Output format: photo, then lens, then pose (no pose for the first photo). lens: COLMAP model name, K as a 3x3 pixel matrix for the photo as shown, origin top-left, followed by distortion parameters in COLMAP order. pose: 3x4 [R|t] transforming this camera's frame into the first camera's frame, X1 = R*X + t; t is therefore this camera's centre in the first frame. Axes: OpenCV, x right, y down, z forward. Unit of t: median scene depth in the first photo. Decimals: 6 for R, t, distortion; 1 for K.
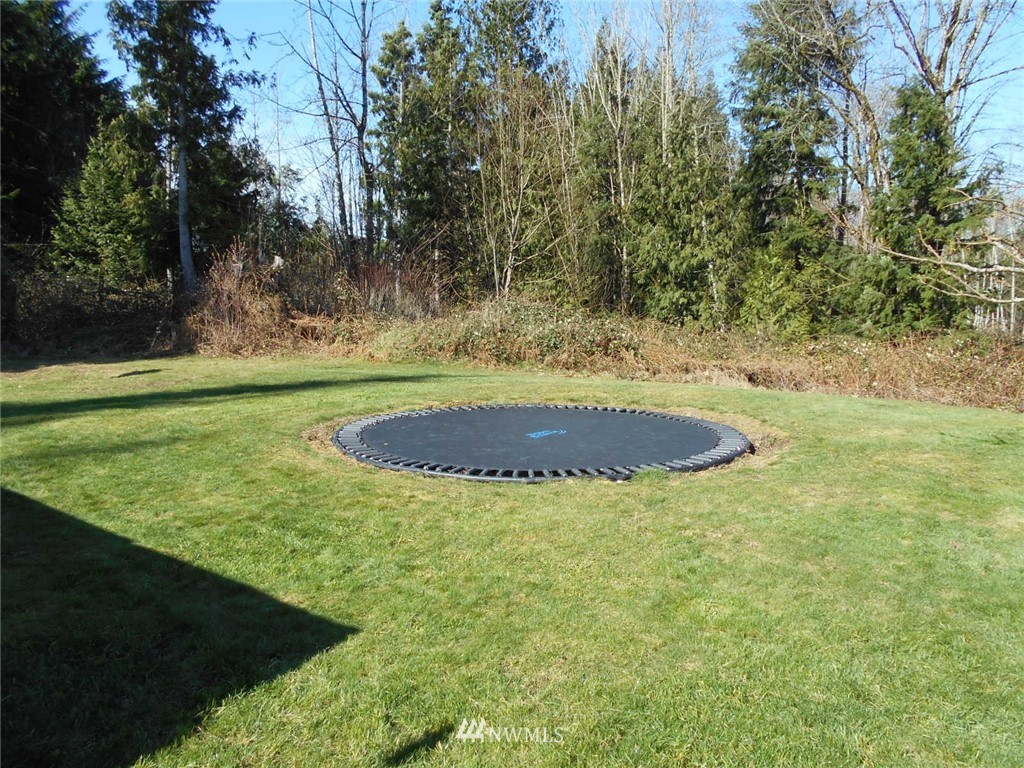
lens RADIAL K [[816.7, 0, 513.3], [0, 816.7, 382.5], [0, 0, 1]] dist [-0.009979, 0.015818]
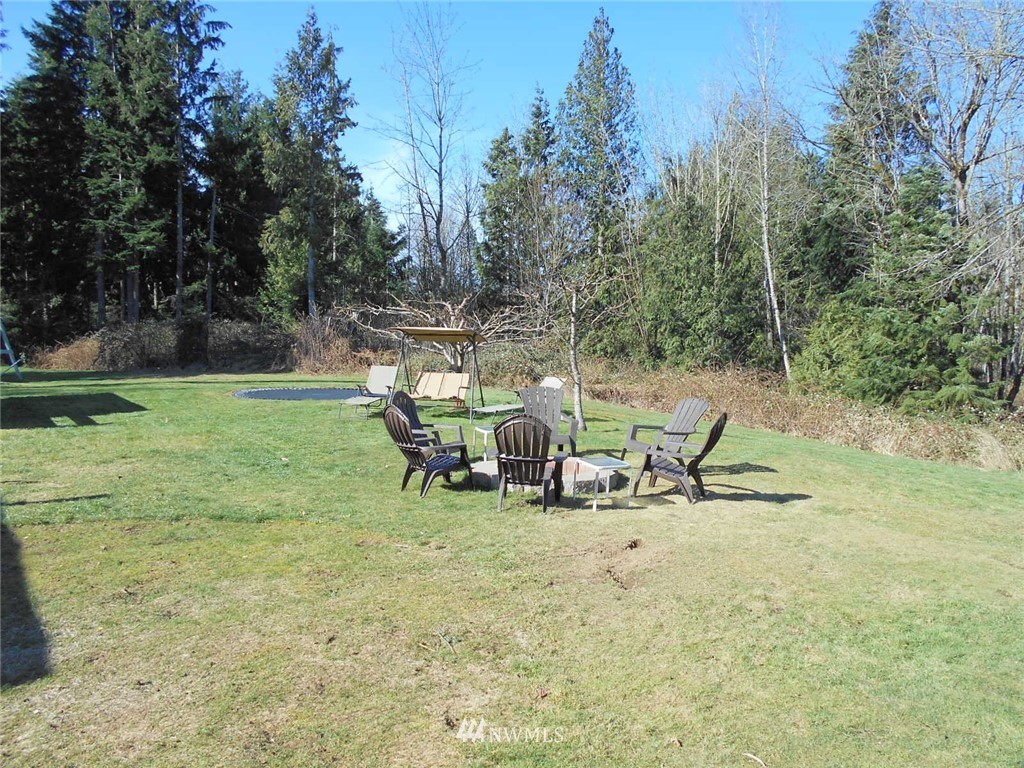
lens RADIAL K [[816.7, 0, 505.3], [0, 816.7, 383.5], [0, 0, 1]] dist [-0.009979, 0.015818]
pose [[0.958577, 0.026884, -0.283561, 0.347212], [-0.039744, 0.998421, -0.039697, 0.026198], [0.282046, 0.049322, 0.958132, -0.333775]]
